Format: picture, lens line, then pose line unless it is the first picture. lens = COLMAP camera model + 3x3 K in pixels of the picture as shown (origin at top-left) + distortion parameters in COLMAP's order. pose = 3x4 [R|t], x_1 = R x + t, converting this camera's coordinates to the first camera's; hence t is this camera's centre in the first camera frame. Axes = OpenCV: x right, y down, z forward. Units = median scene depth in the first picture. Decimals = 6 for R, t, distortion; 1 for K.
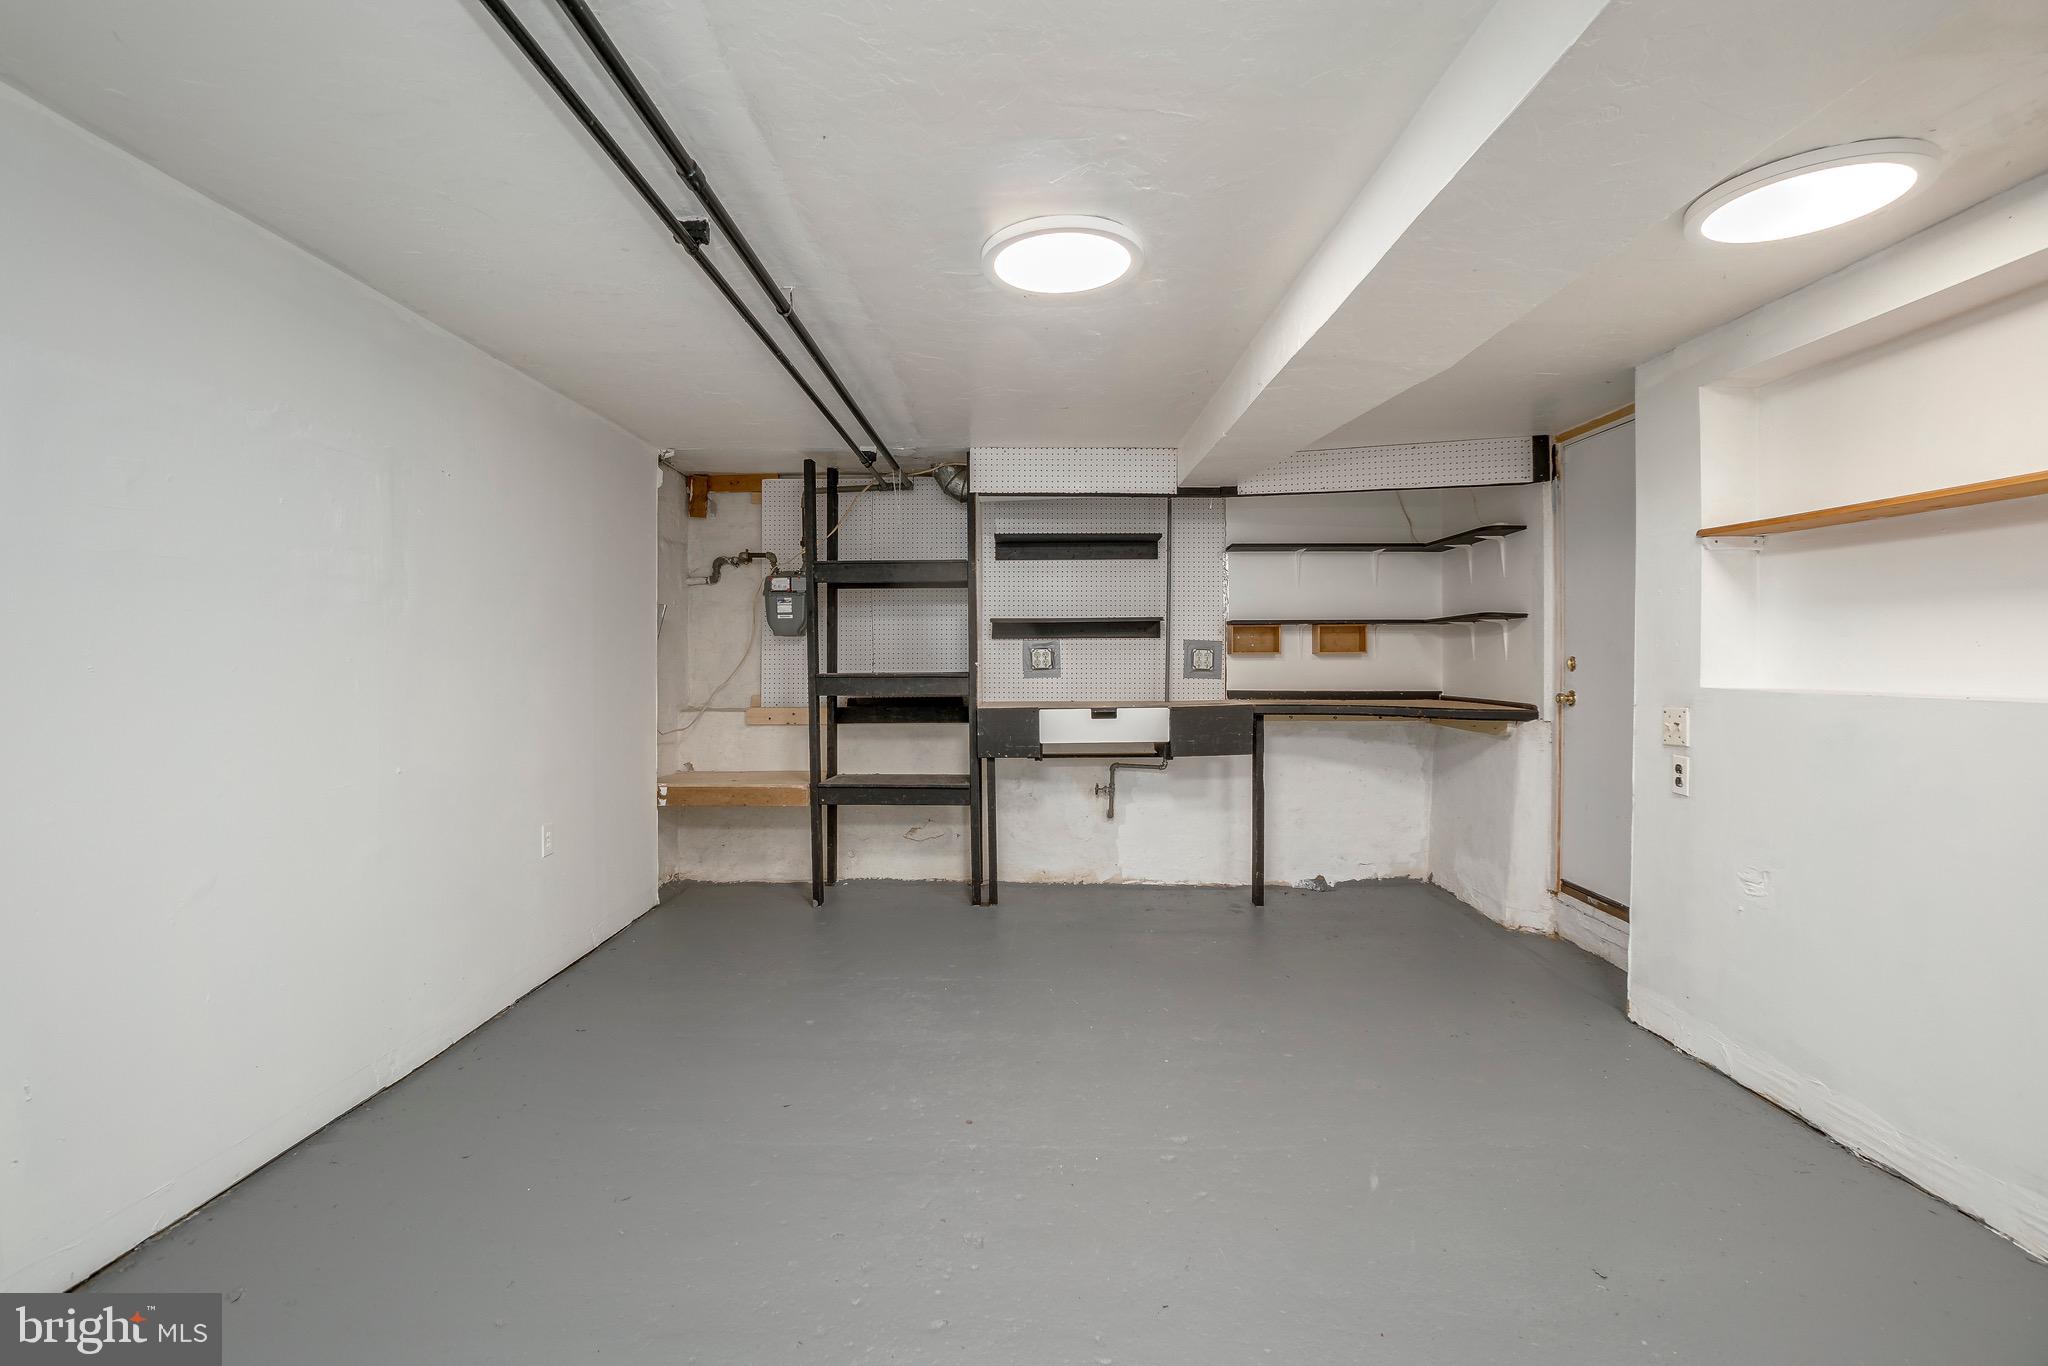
lens RADIAL K [[916.1, 0, 1018.8], [0, 916.1, 670.3], [0, 0, 1]] dist [-0.000208, -0.000132]
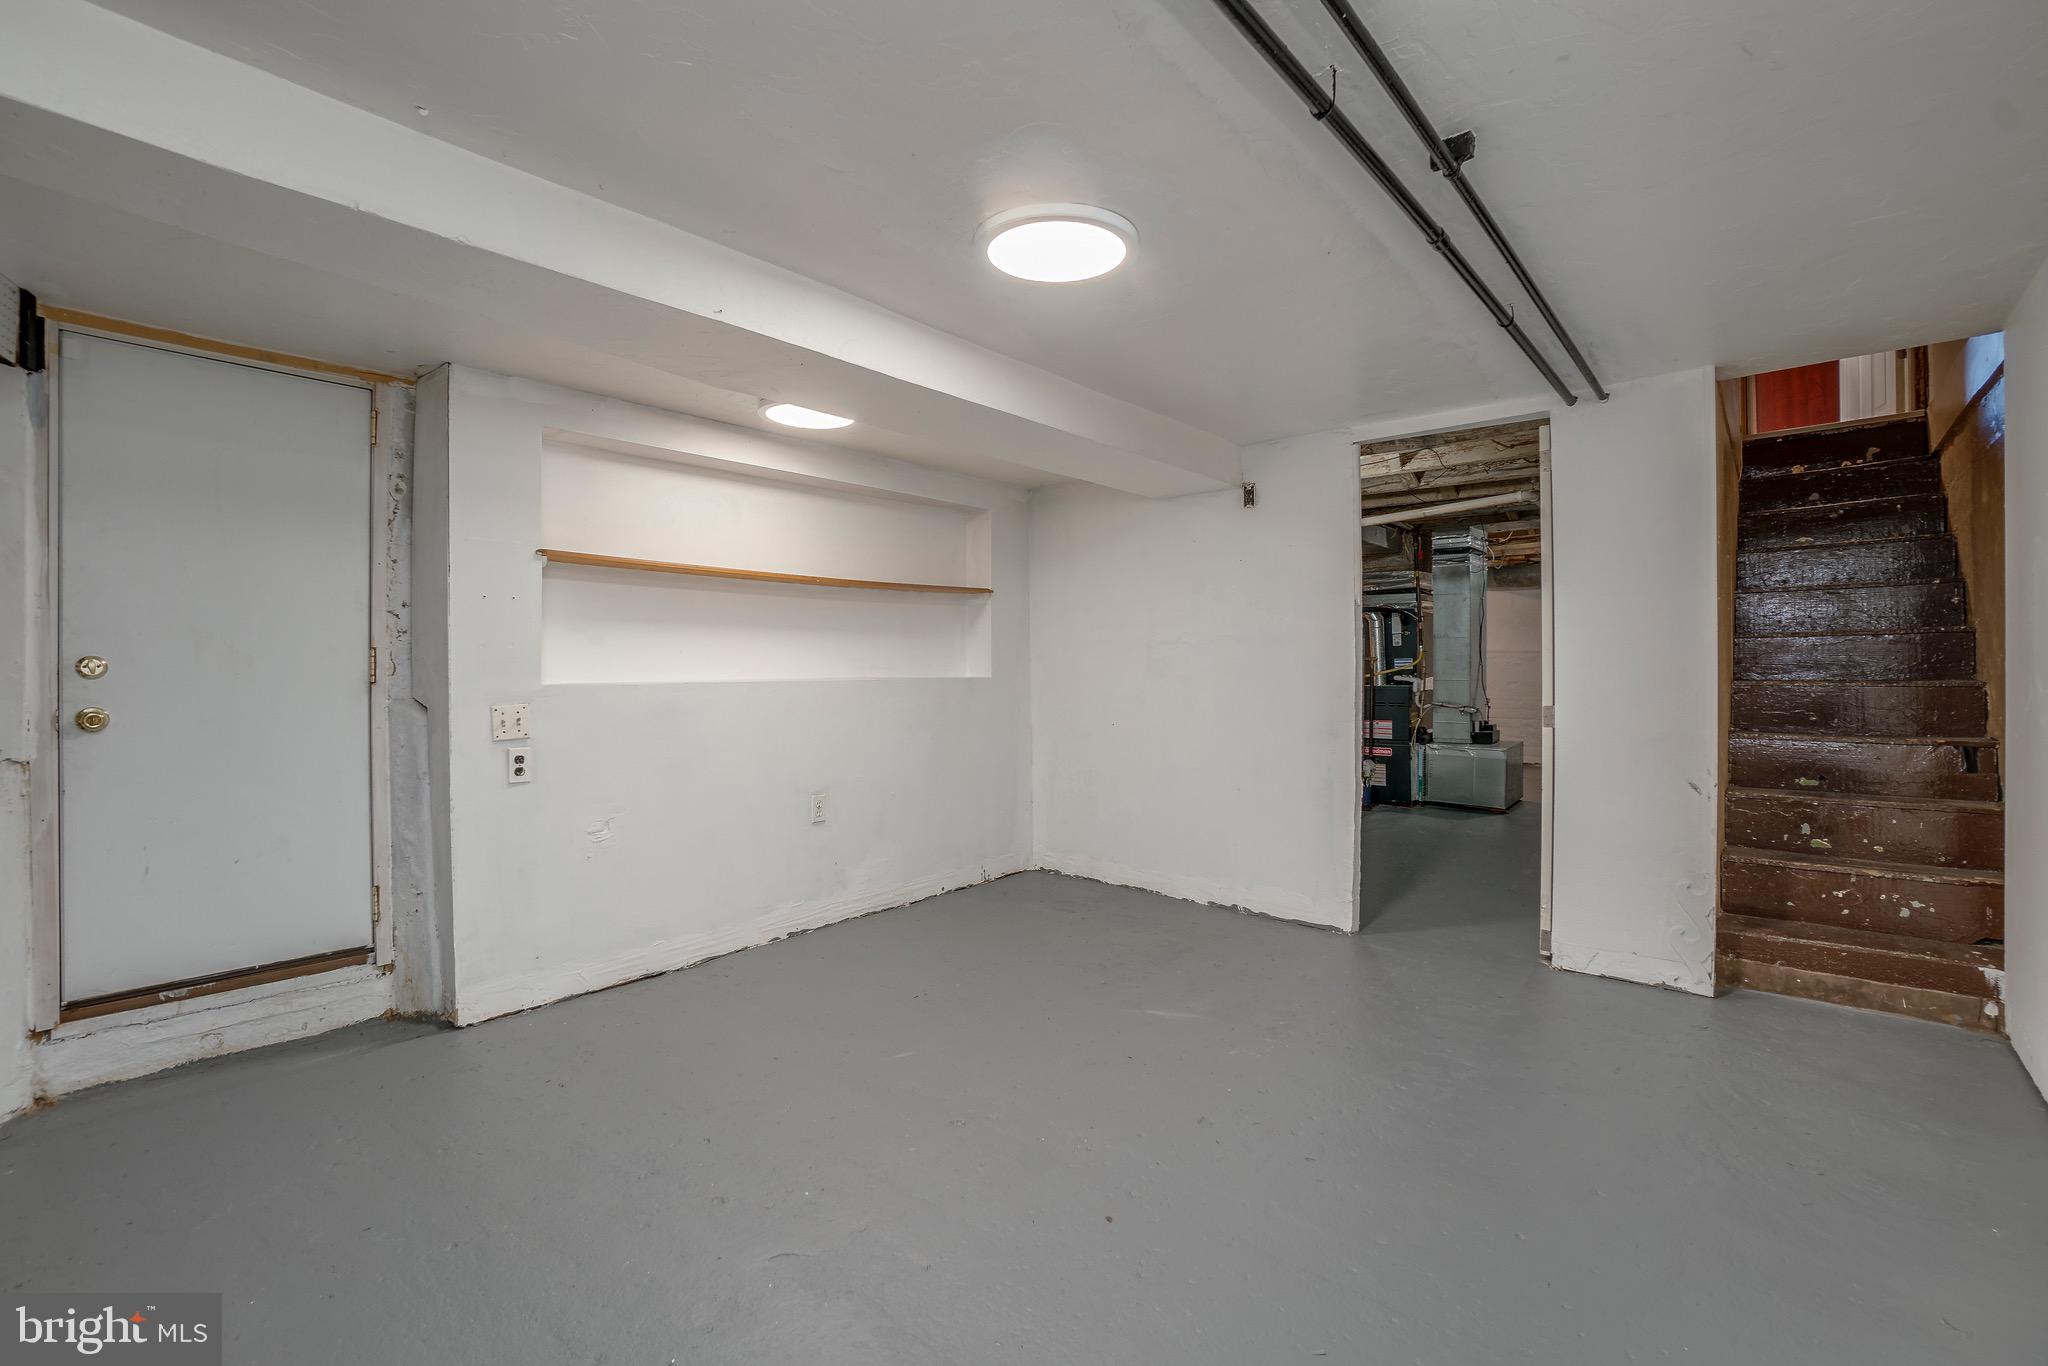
lens RADIAL K [[916.1, 0, 1024.9], [0, 916.1, 674.5], [0, 0, 1]] dist [-0.000208, -0.000132]
pose [[-0.747737, -0.004562, 0.663979, -0.469103], [0.015215, 0.999596, 0.024003, -0.012297], [-0.663820, 0.028050, -0.747366, 1.417151]]
